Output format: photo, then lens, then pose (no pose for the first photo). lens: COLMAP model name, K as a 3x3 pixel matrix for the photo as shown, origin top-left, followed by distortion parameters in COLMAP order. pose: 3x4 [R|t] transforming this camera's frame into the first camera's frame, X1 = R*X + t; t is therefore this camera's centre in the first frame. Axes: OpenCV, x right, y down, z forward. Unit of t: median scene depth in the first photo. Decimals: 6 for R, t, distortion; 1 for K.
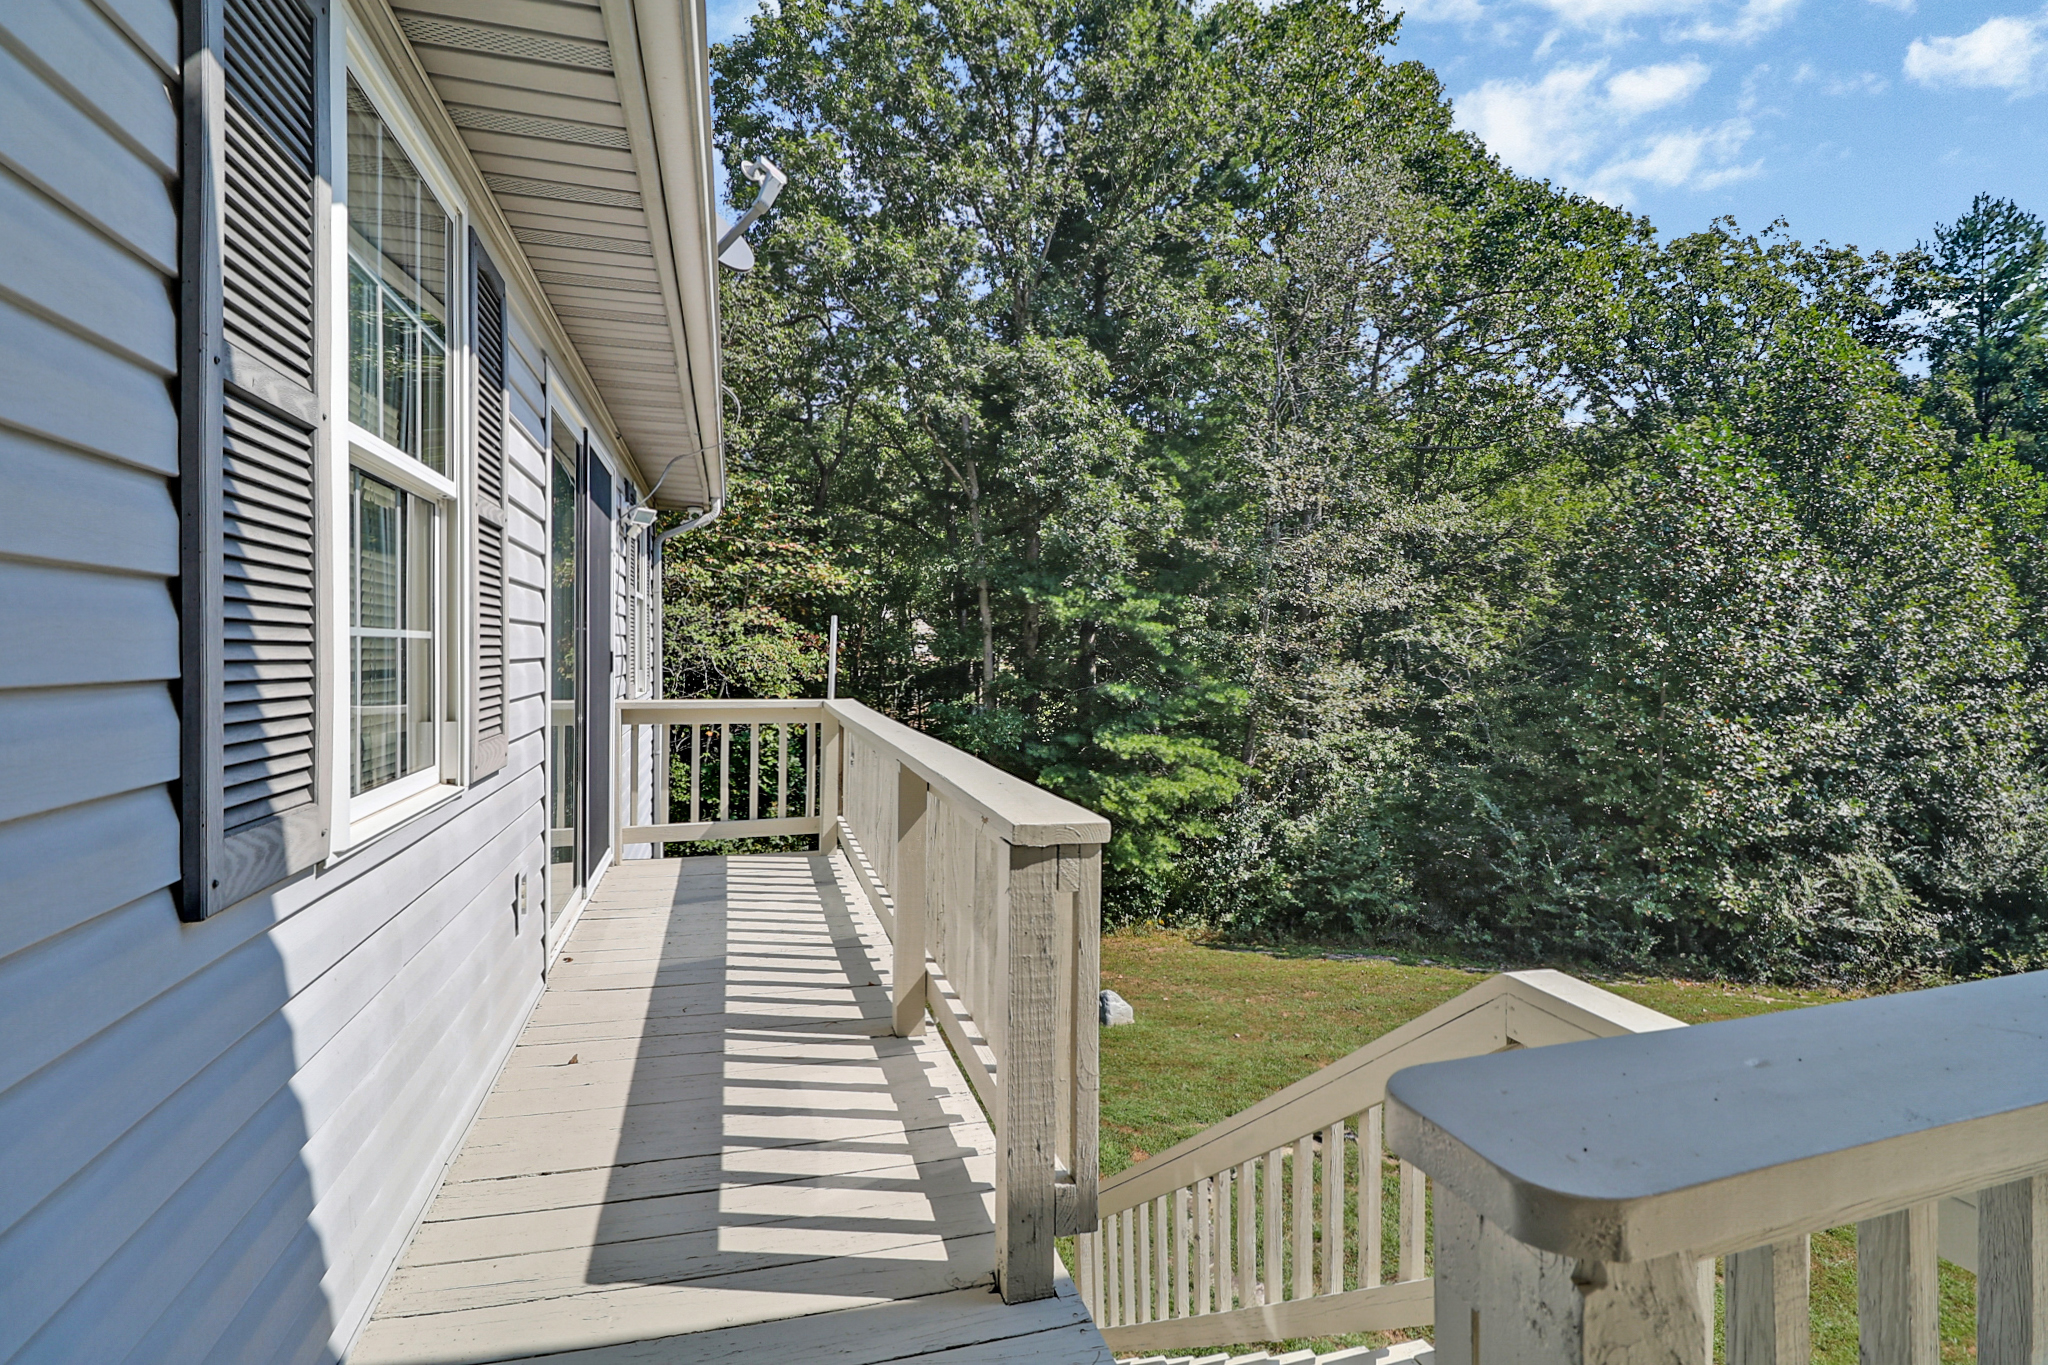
lens RADIAL K [[936.5, 0, 1015.6], [0, 936.5, 656.4], [0, 0, 1]] dist [0.000309, -0.013909]
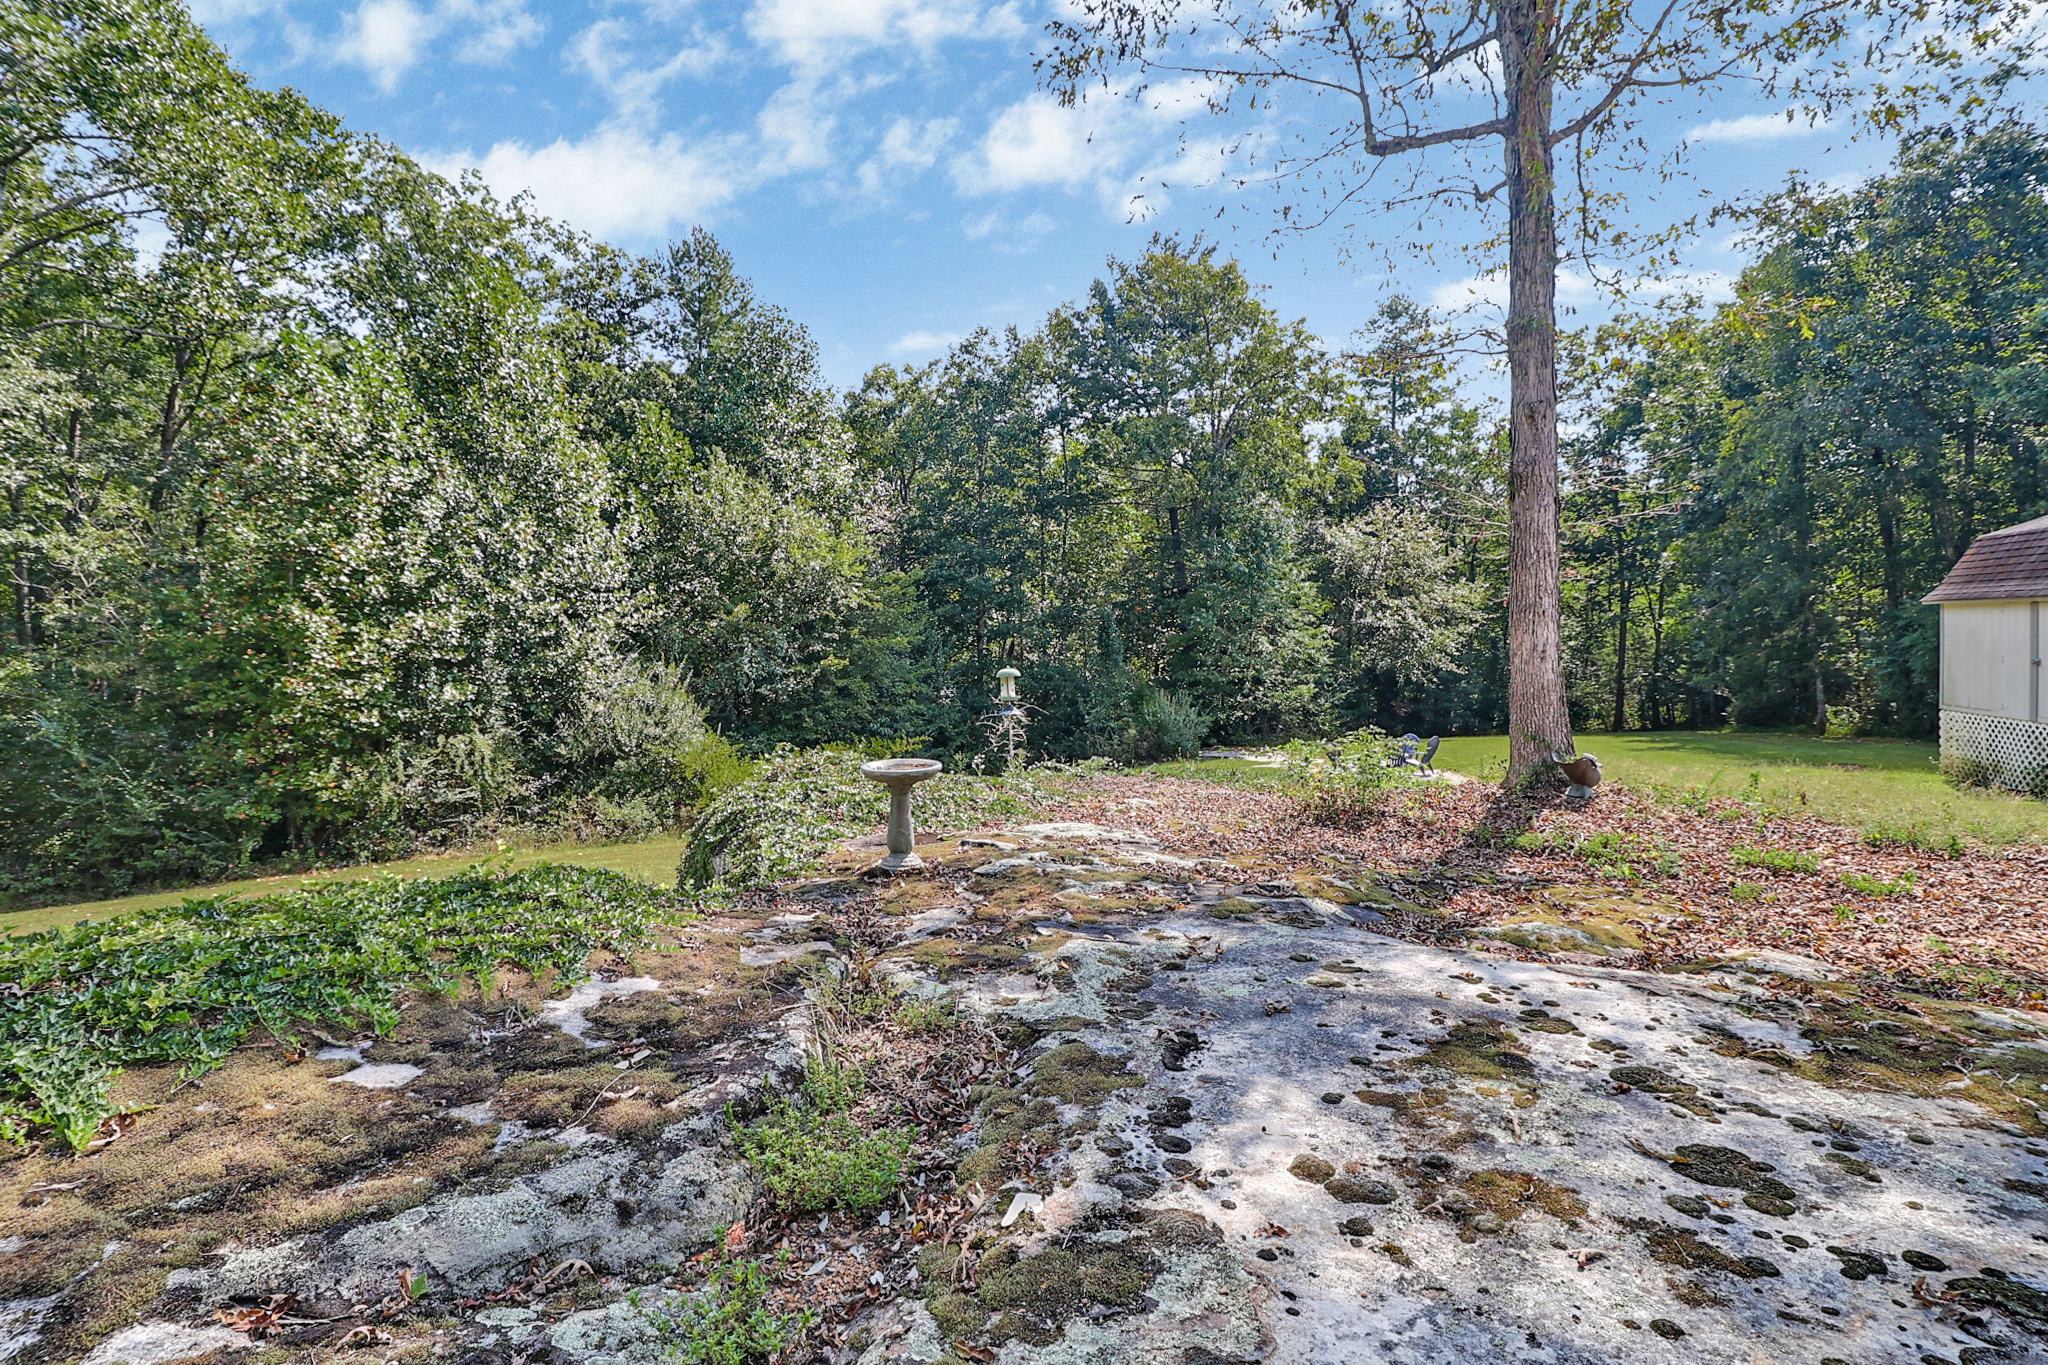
lens RADIAL K [[936.5, 0, 1015.6], [0, 936.5, 656.4], [0, 0, 1]] dist [0.000309, -0.013909]
pose [[0.602068, -0.034566, 0.797696, 0.398370], [0.018189, 0.999397, 0.029578, 0.096333], [-0.798237, -0.003299, 0.602334, -0.215616]]
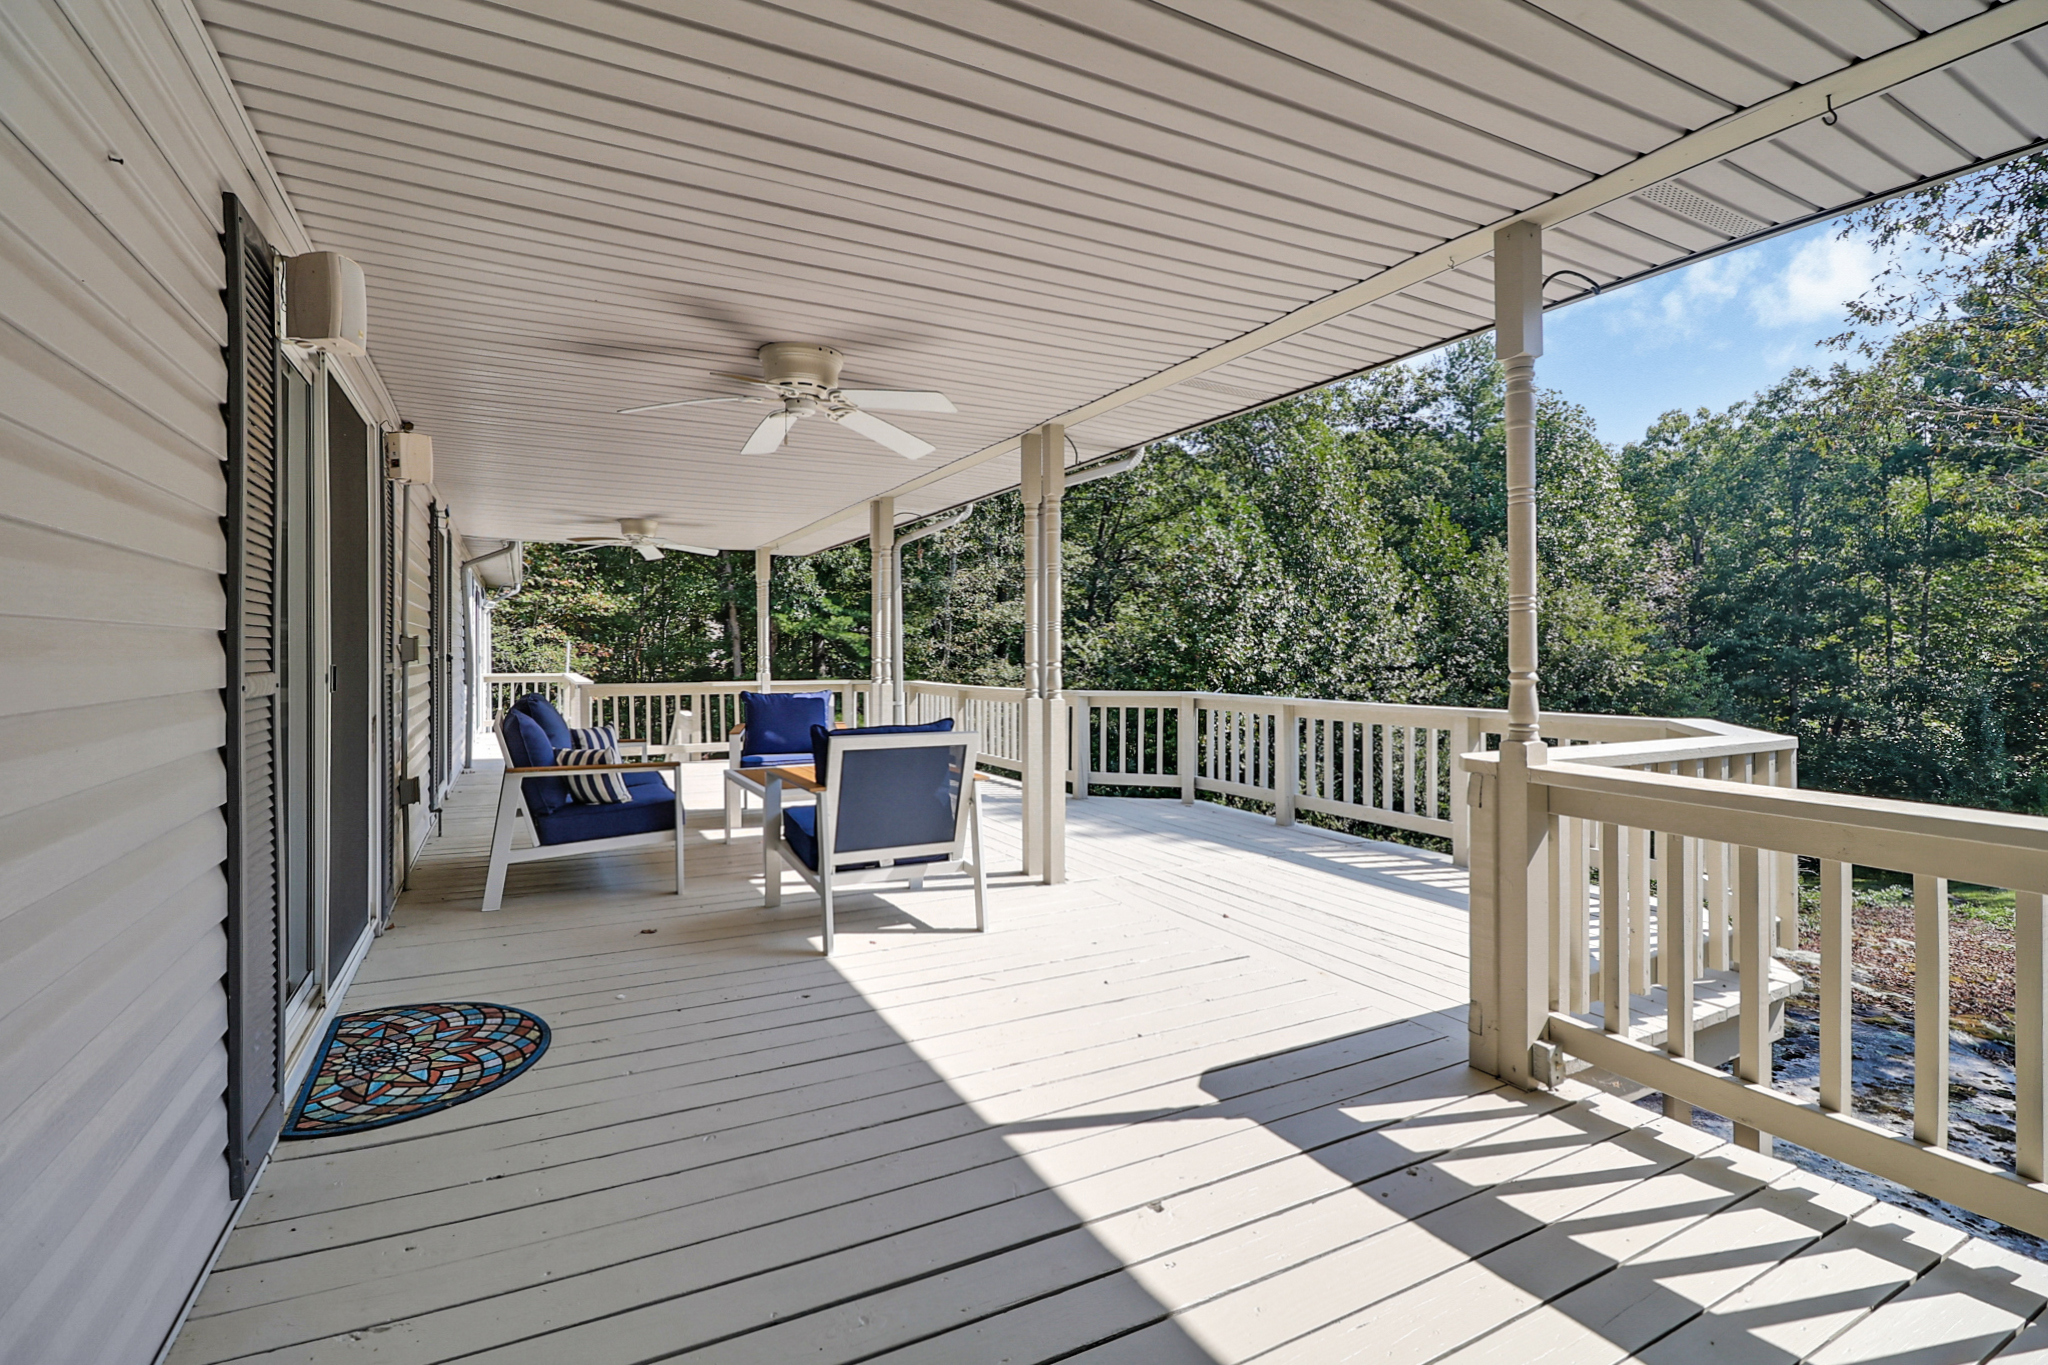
lens RADIAL K [[936.5, 0, 1015.6], [0, 936.5, 656.4], [0, 0, 1]] dist [0.000309, -0.013909]
pose [[0.984806, -0.008178, 0.173466, 0.159951], [0.008308, 0.999965, -0.000021, 0.000575], [-0.173460, 0.001462, 0.984840, -0.459105]]
